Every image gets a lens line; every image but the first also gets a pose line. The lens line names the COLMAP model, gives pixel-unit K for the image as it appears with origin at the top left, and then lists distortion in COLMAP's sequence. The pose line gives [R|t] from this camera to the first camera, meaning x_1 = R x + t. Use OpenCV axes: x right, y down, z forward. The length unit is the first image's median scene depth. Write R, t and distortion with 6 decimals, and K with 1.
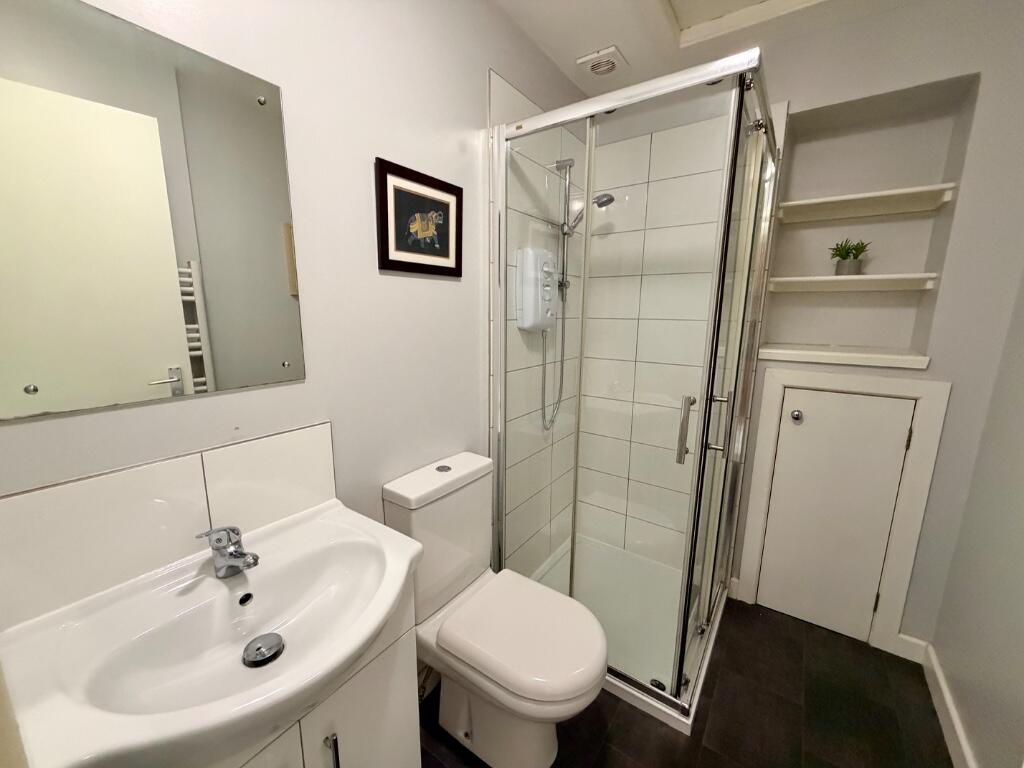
lens RADIAL K [[407.4, 0, 512.0], [0, 407.4, 384.0], [0, 0, 1]] dist [0.002830, 0.000256]
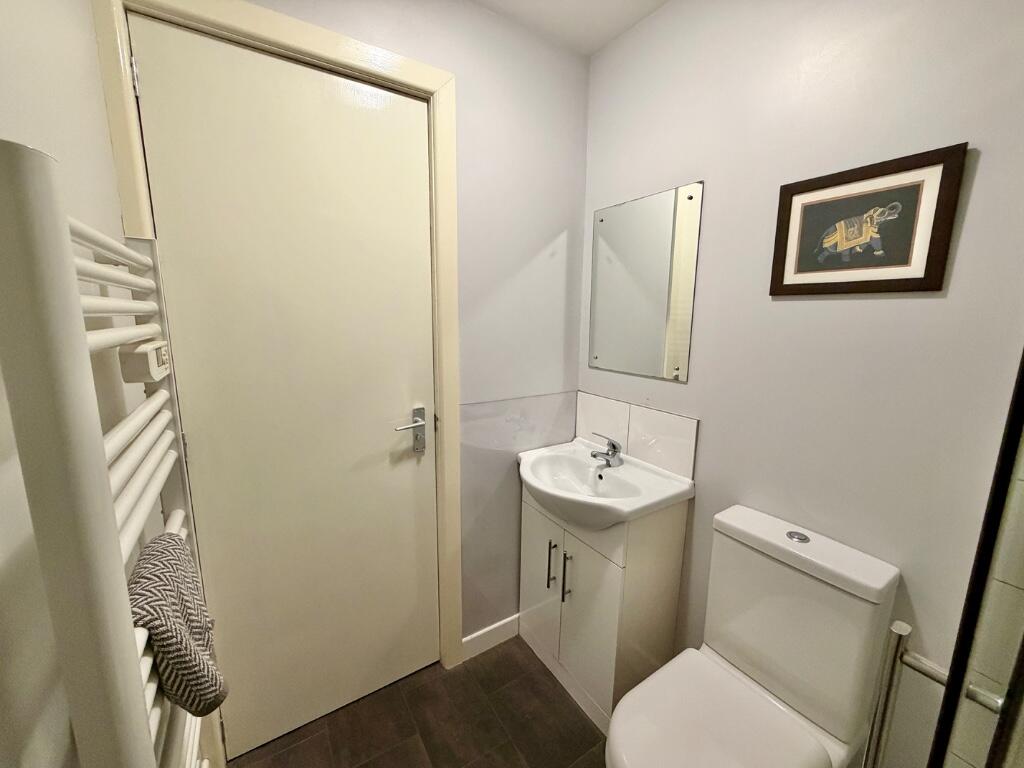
lens RADIAL K [[407.4, 0, 512.0], [0, 407.4, 384.0], [0, 0, 1]] dist [0.002830, 0.000256]
pose [[-0.372406, 0.147553, -0.916265, 0.794375], [-0.182158, 0.956455, 0.228061, -0.172285], [0.910018, 0.251836, -0.329312, 0.742786]]
